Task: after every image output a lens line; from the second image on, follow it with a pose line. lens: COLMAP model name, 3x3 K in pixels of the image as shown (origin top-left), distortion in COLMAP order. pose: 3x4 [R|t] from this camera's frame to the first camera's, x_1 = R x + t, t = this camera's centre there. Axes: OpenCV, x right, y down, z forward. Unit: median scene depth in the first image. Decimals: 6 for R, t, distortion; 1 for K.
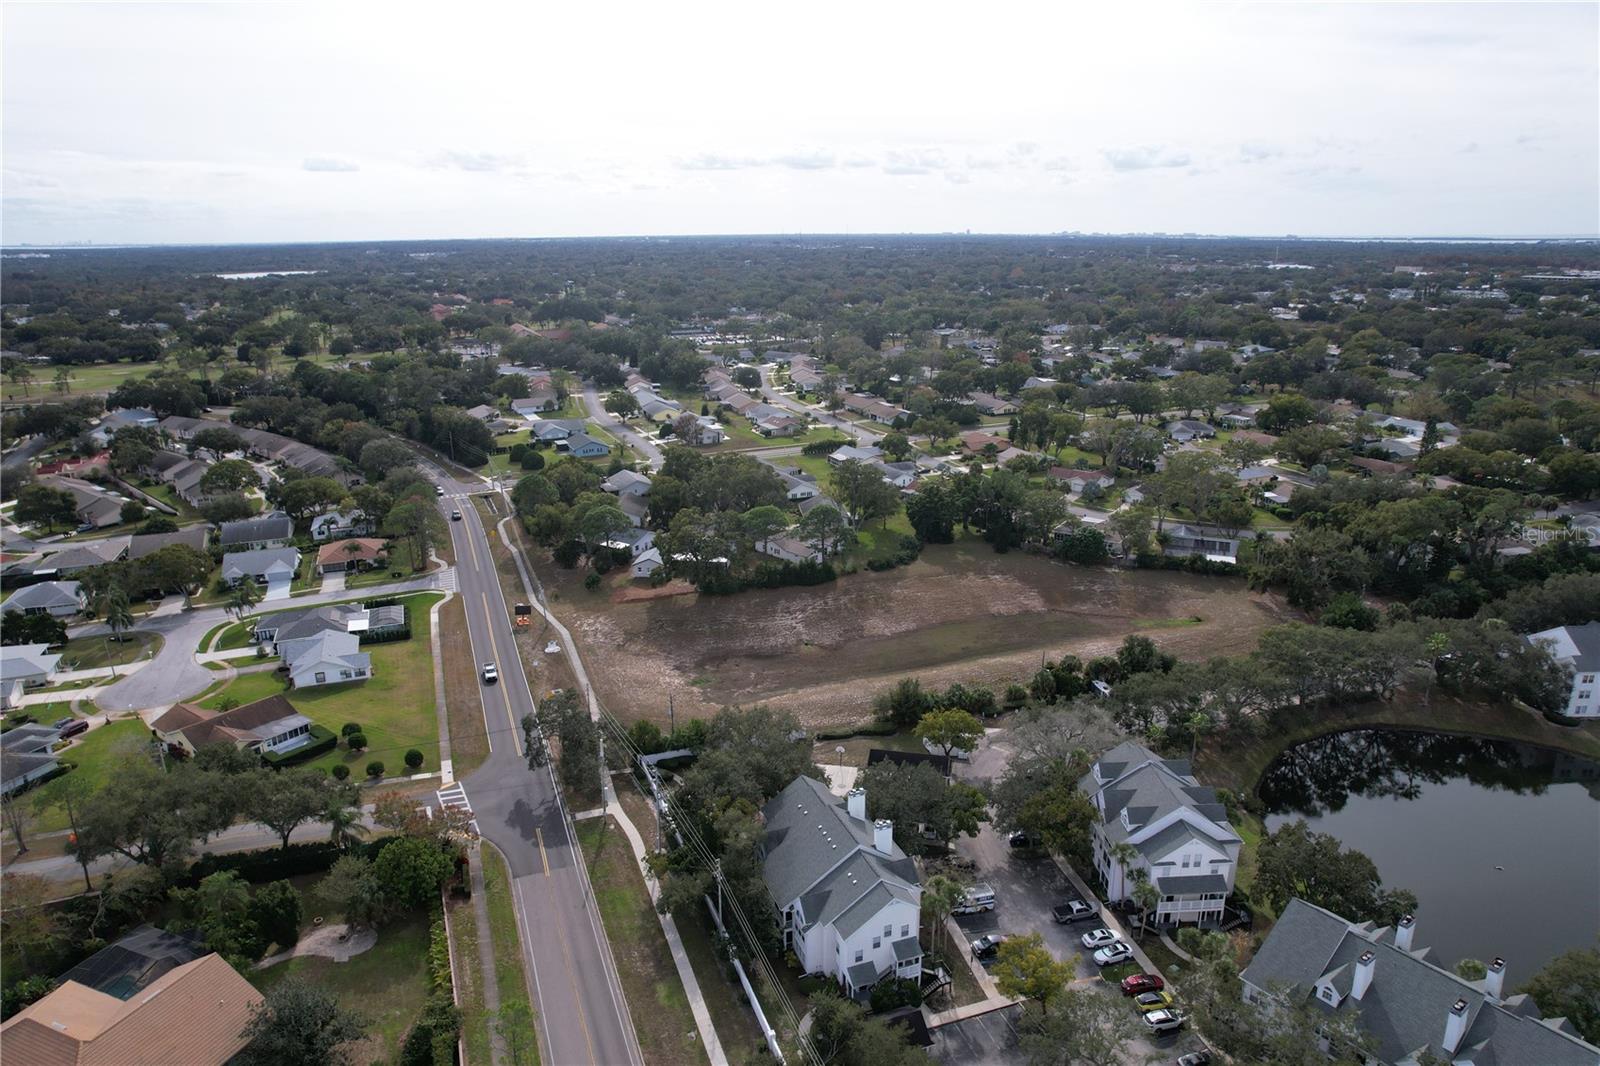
lens RADIAL K [[1030.9, 0, 798.1], [0, 1030.9, 545.3], [0, 0, 1]] dist [-0.068846, 0.062840]
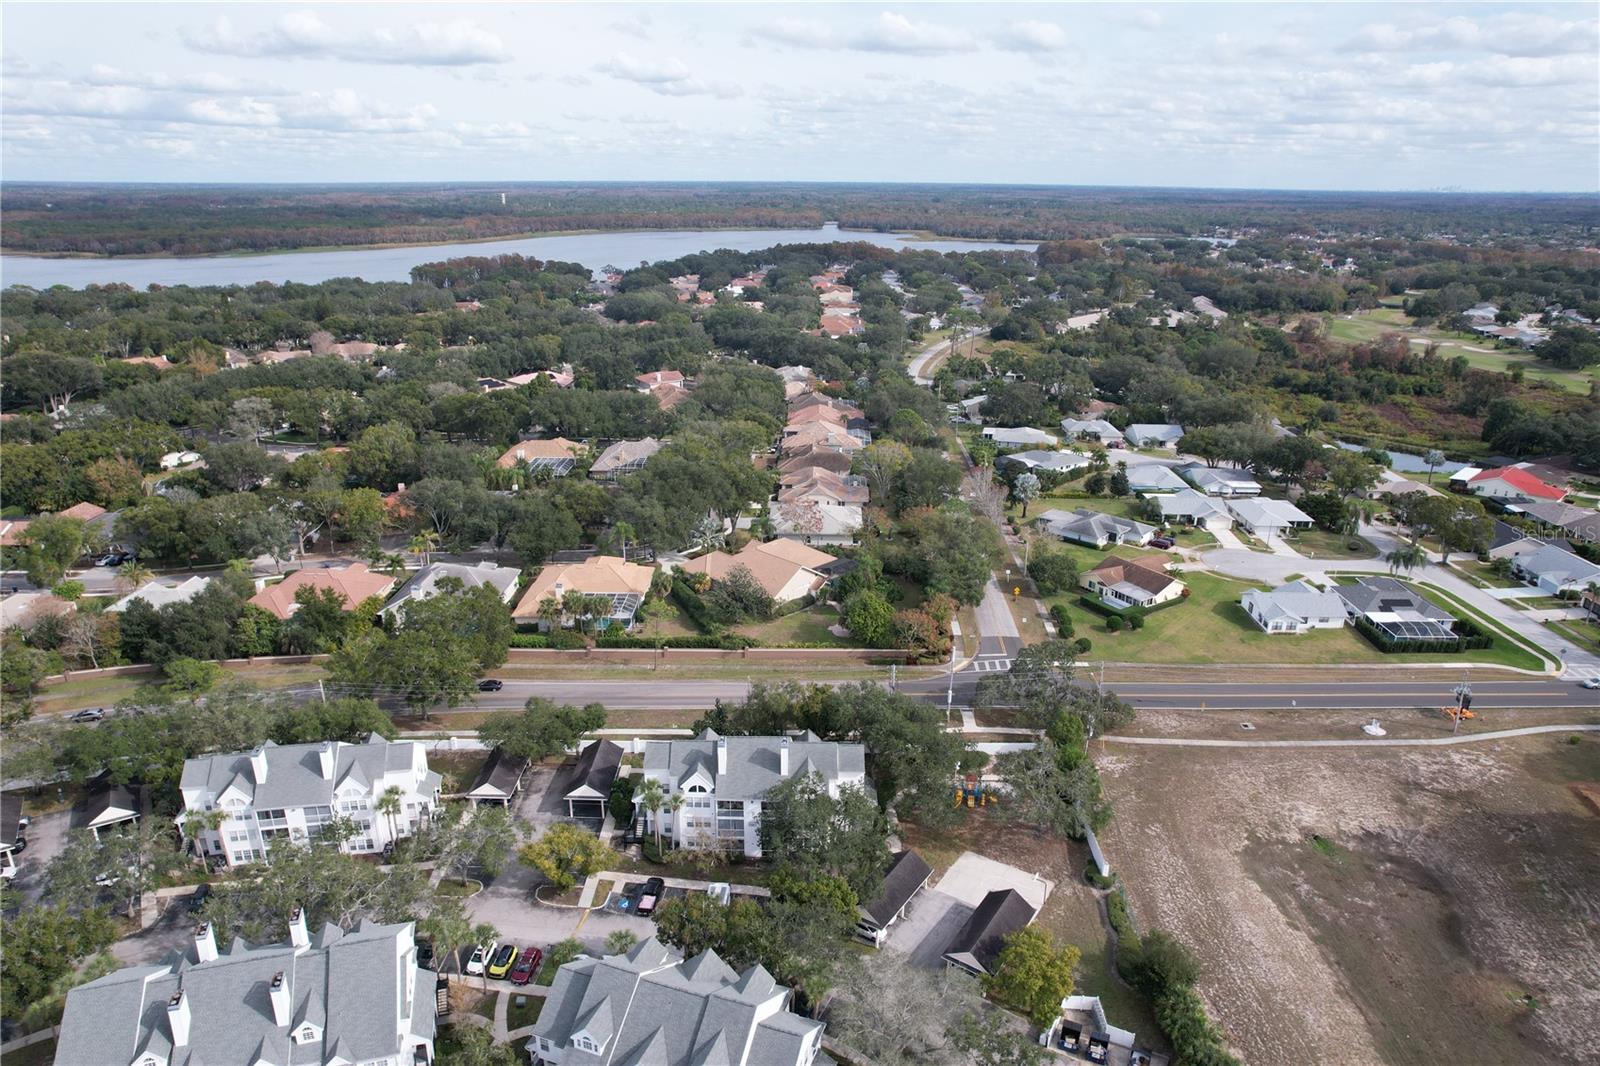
lens RADIAL K [[1032.0, 0, 800.0], [0, 1032.0, 533.0], [0, 0, 1]] dist [-0.078041, 0.077080]
pose [[-0.376761, 0.308594, -0.873396, 0.504475], [-0.276442, 0.862452, 0.423977, -0.213532], [0.884099, 0.401181, -0.239630, 0.687299]]
